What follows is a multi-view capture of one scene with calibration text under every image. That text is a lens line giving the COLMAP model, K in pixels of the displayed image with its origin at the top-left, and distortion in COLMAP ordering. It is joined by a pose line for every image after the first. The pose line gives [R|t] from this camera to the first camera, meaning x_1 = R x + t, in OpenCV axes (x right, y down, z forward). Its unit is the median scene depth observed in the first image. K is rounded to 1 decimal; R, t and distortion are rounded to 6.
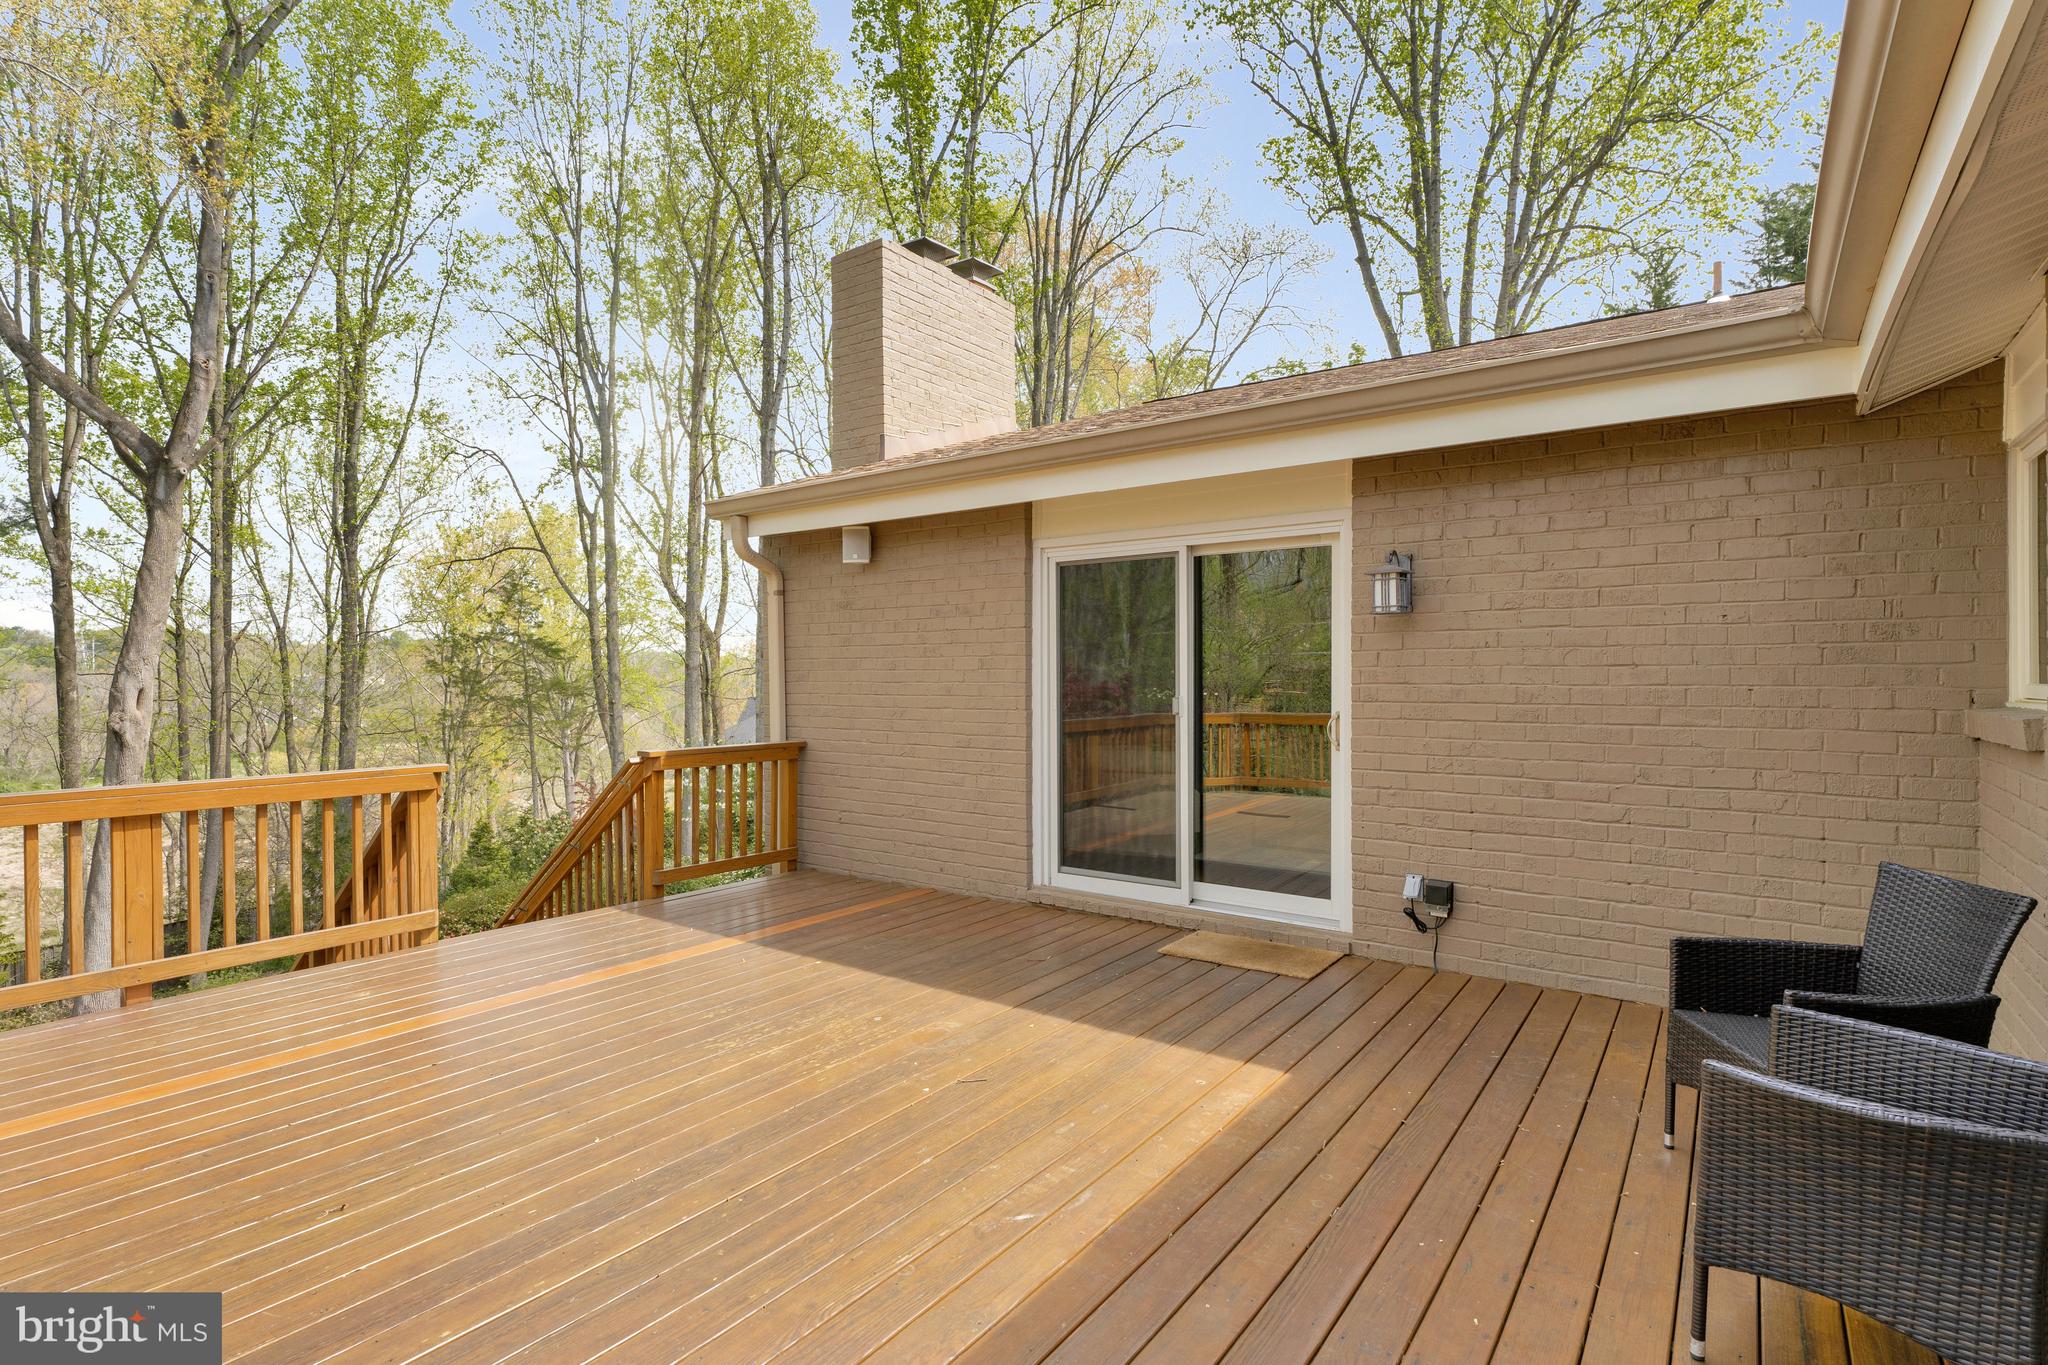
lens RADIAL K [[987.5, 0, 1024.0], [0, 987.5, 682.5], [0, 0, 1]] dist [-0.003942, 0.000325]
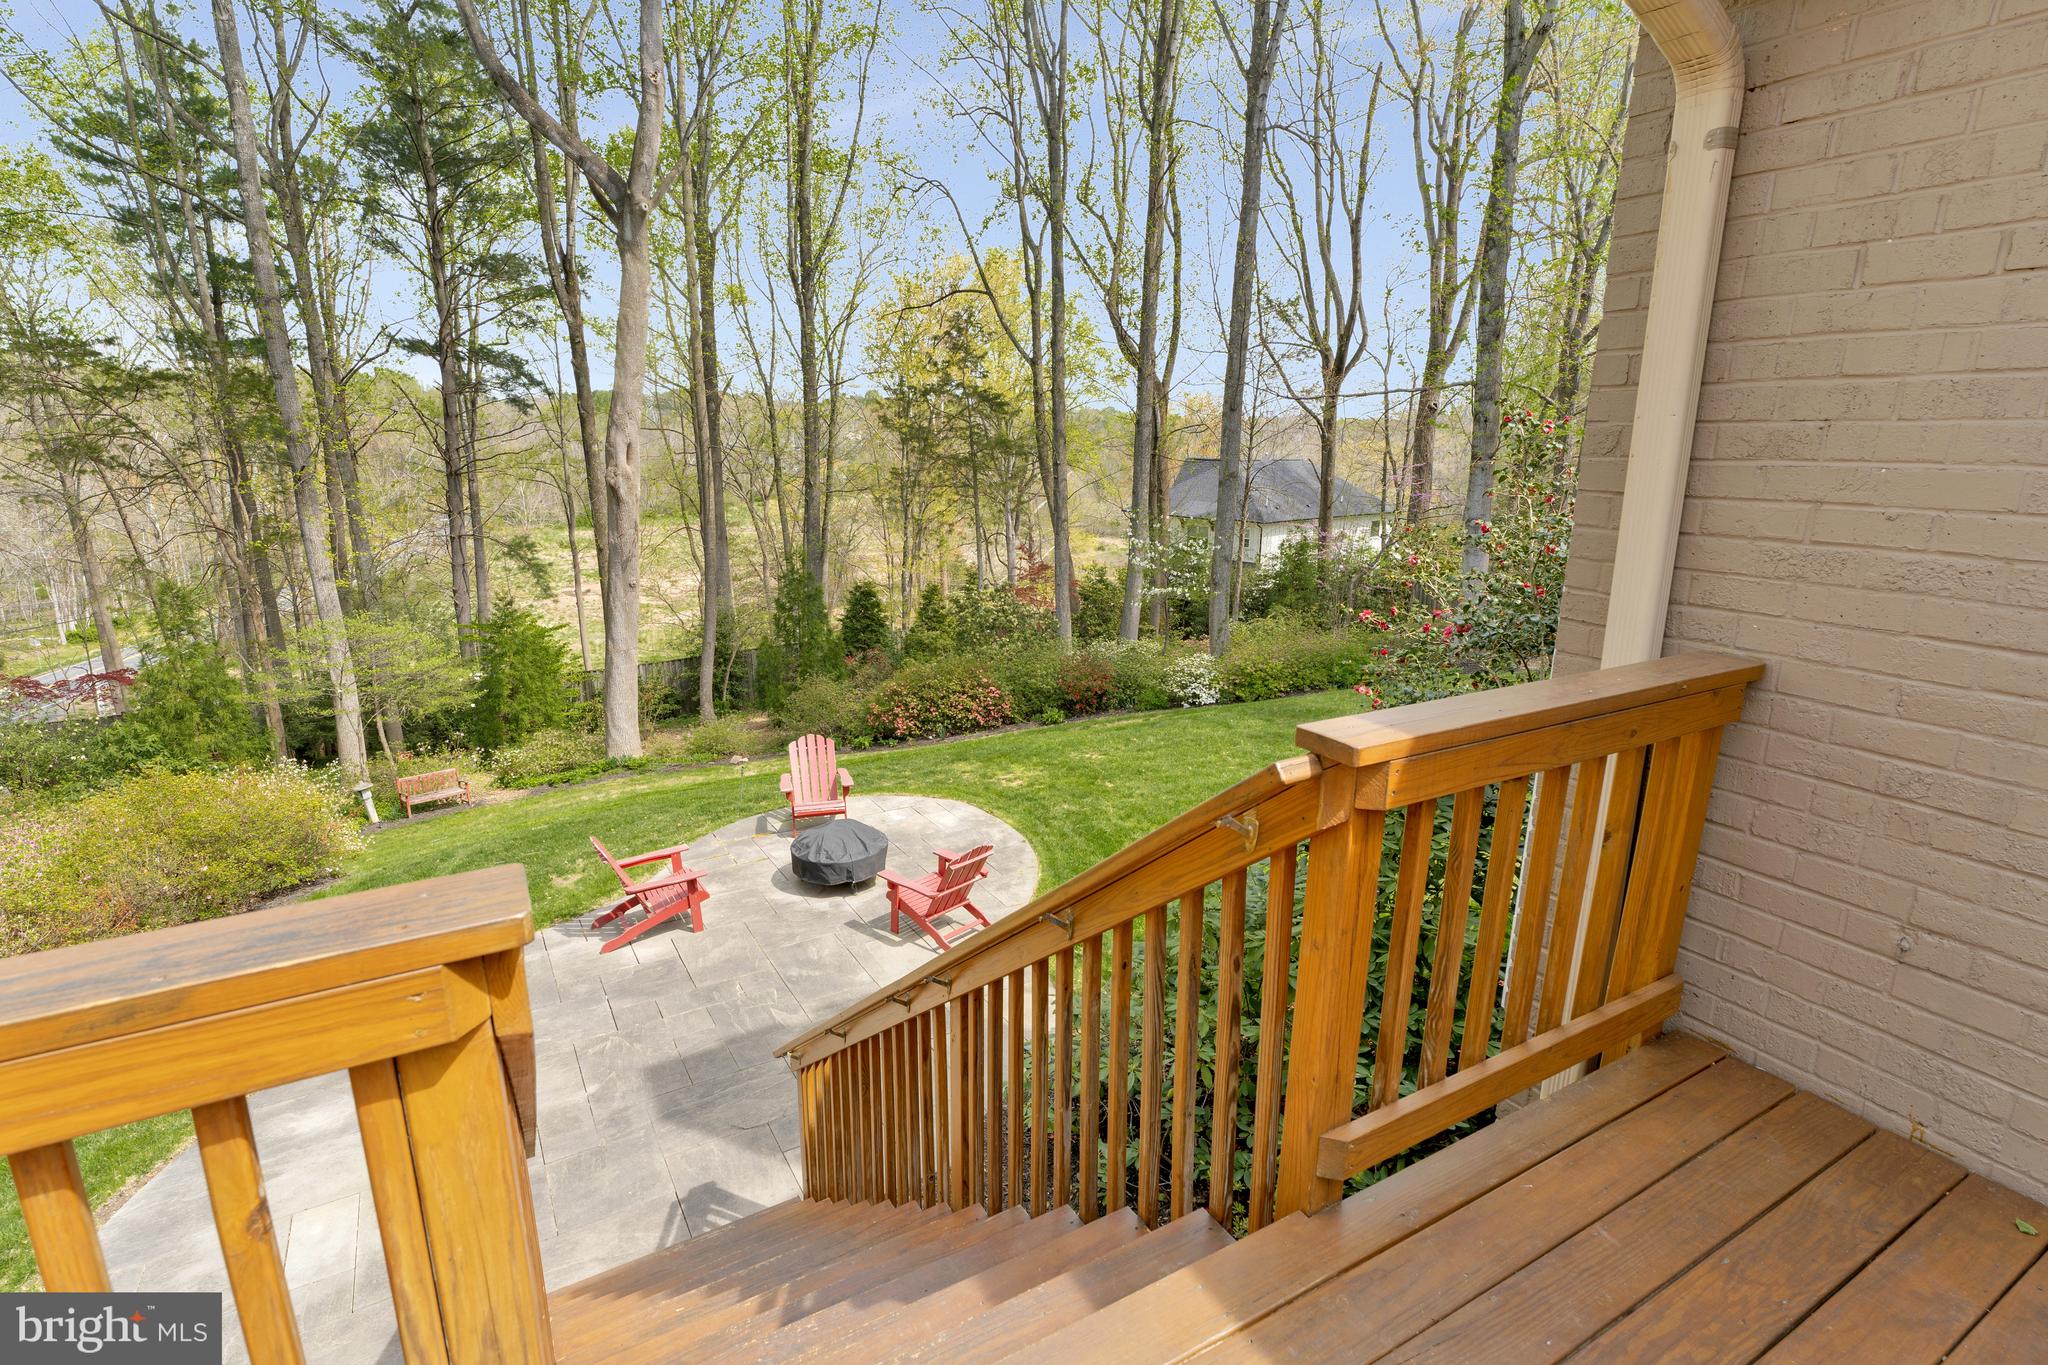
lens RADIAL K [[987.5, 0, 1024.0], [0, 987.5, 682.5], [0, 0, 1]] dist [-0.003942, 0.000325]
pose [[0.913712, 0.105866, -0.392331, -0.060631], [-0.009754, 0.970904, 0.239271, -0.000995], [0.406246, -0.214798, 0.888159, 0.125041]]
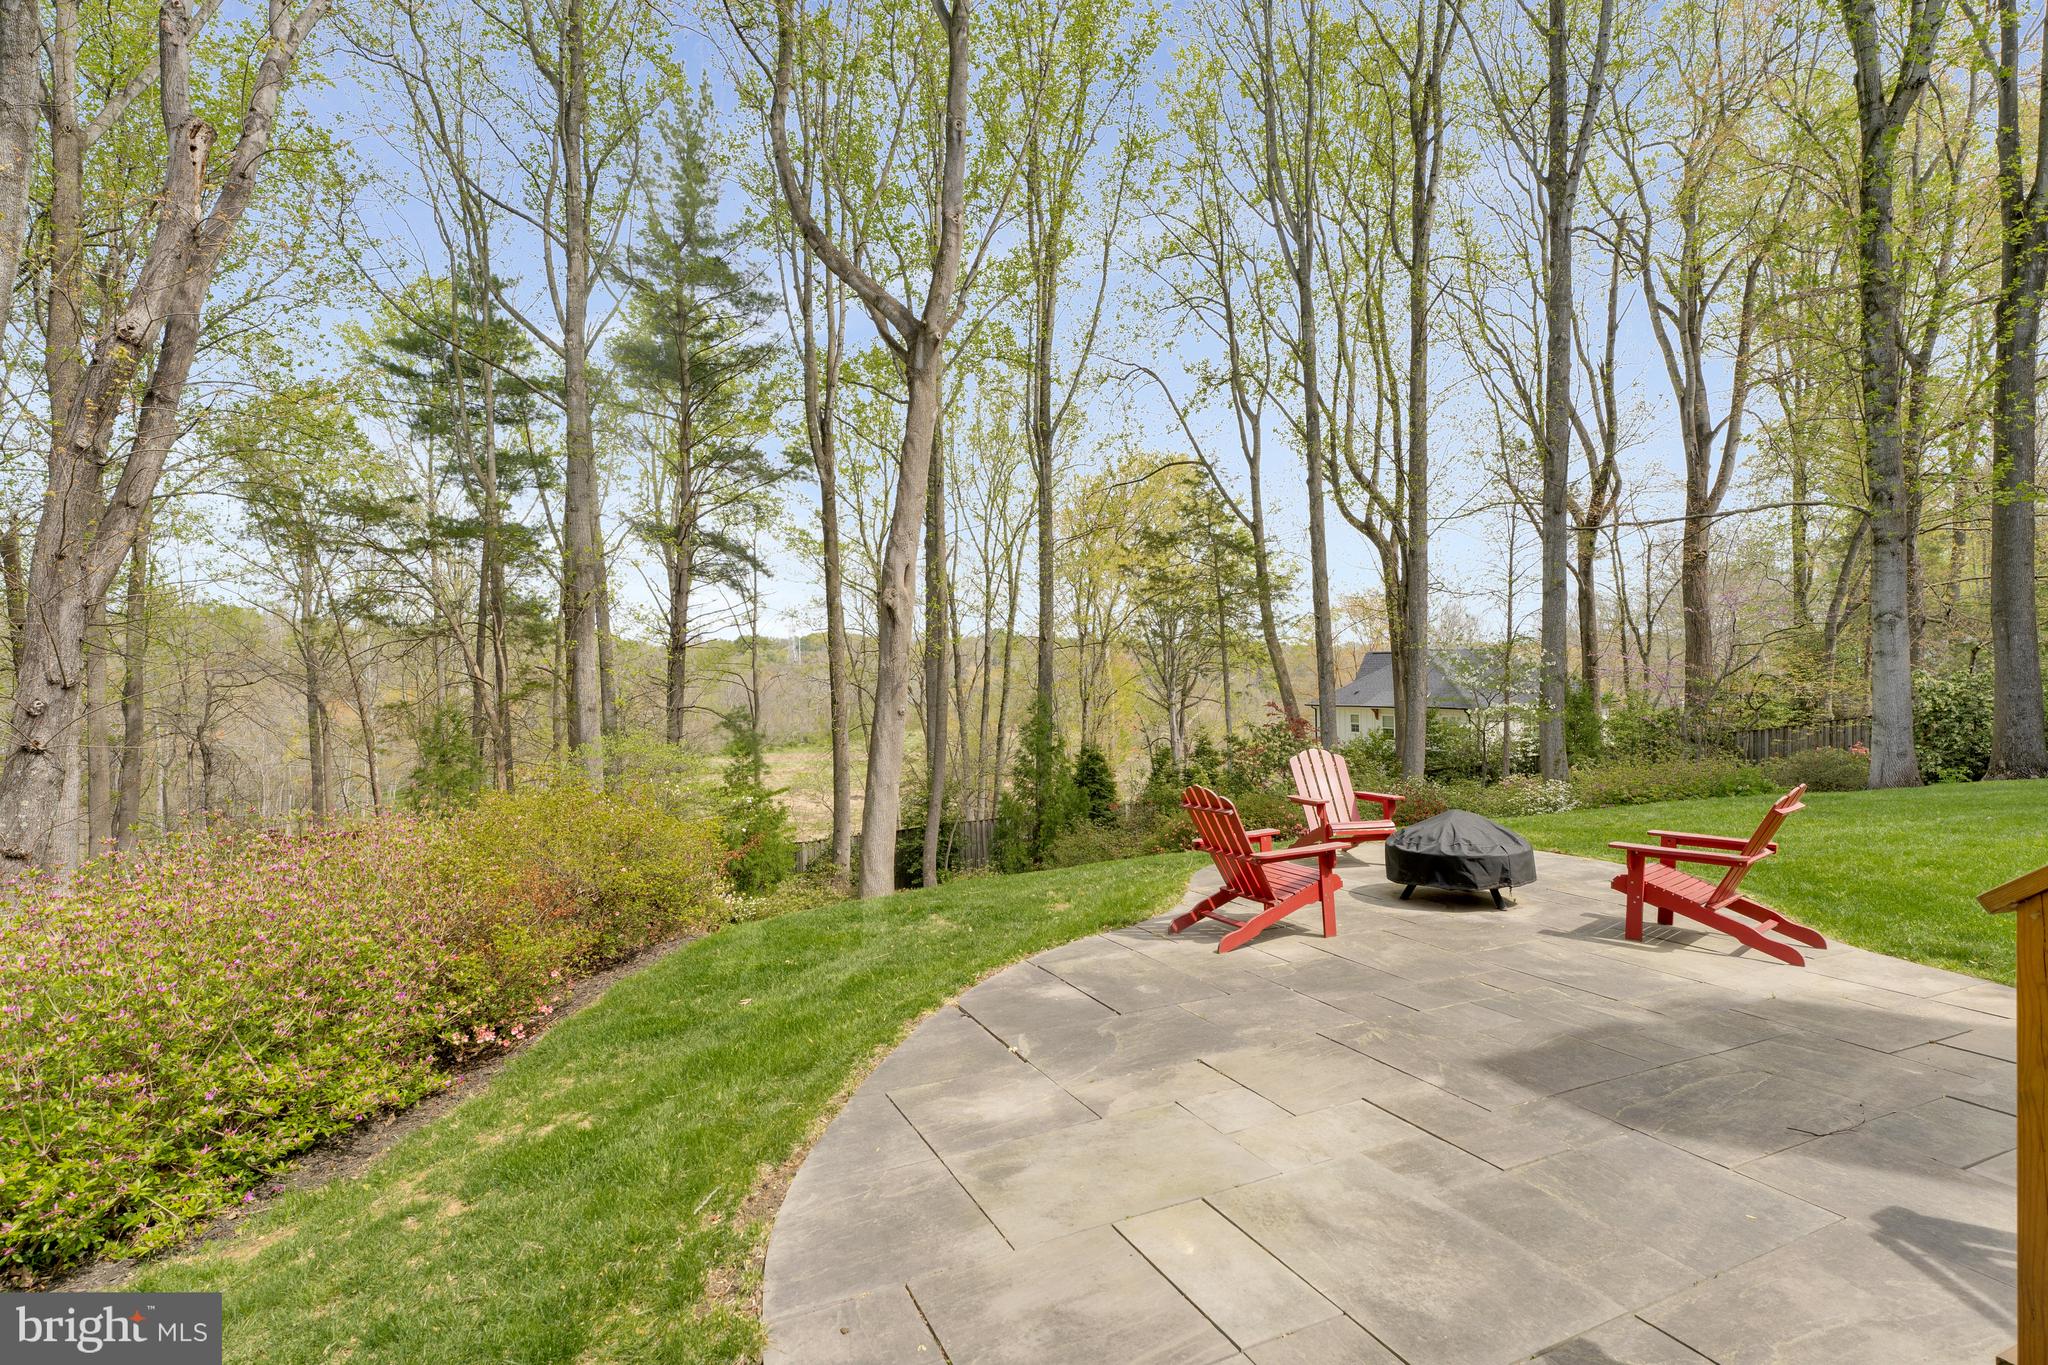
lens RADIAL K [[995.4, 0, 1024.0], [0, 995.4, 682.5], [0, 0, 1]] dist [0.012971, 0.000042]
pose [[0.862467, -0.007678, -0.506054, -0.177097], [0.011044, 0.999932, 0.003652, 0.070522], [0.505992, -0.008738, 0.862494, 0.123461]]
